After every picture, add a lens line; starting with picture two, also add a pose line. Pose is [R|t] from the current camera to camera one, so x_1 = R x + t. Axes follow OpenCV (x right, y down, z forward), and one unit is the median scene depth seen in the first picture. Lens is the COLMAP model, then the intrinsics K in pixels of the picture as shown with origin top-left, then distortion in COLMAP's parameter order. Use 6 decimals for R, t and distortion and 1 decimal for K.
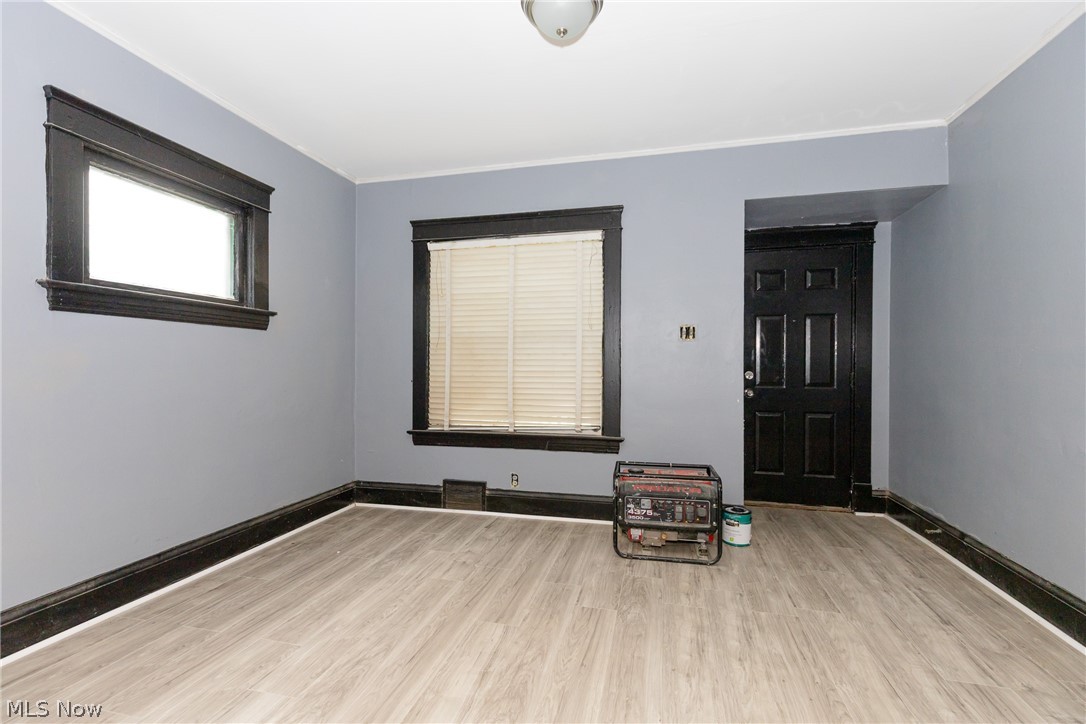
lens RADIAL K [[501.6, 0, 530.2], [0, 501.6, 364.5], [0, 0, 1]] dist [0.004084, -0.000308]
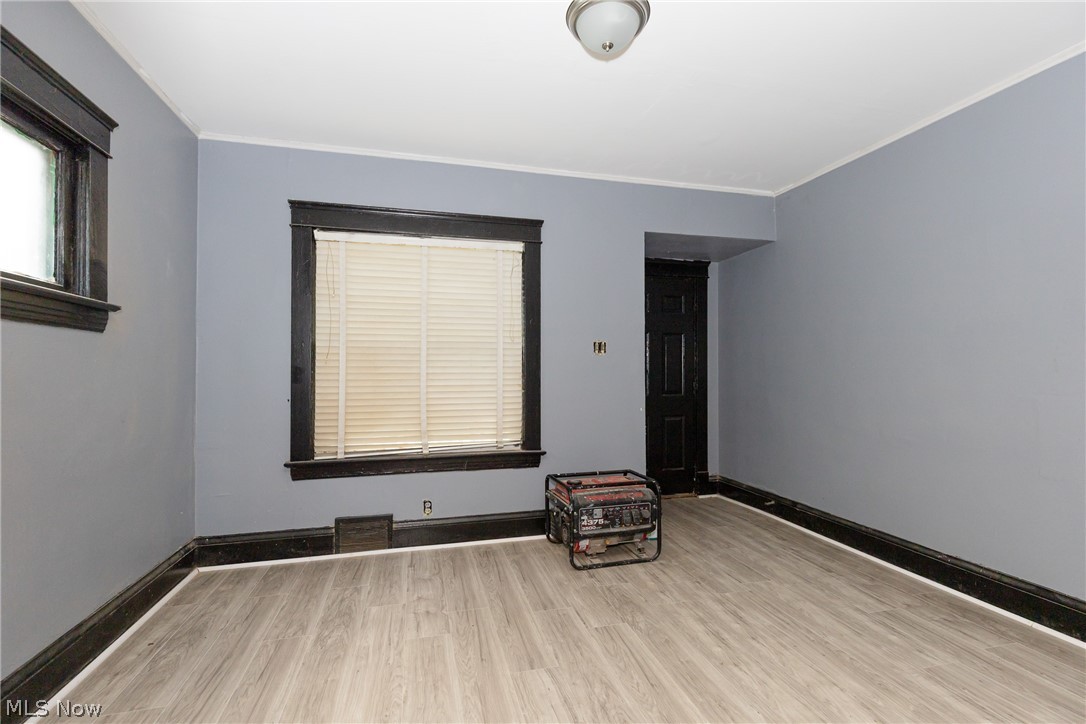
lens RADIAL K [[501.6, 0, 536.7], [0, 501.6, 365.1], [0, 0, 1]] dist [0.004084, -0.000308]
pose [[0.874945, 0.002249, 0.484218, -0.332632], [0.003885, 0.999924, -0.011664, -0.014345], [-0.484207, 0.012087, 0.874870, 0.133278]]
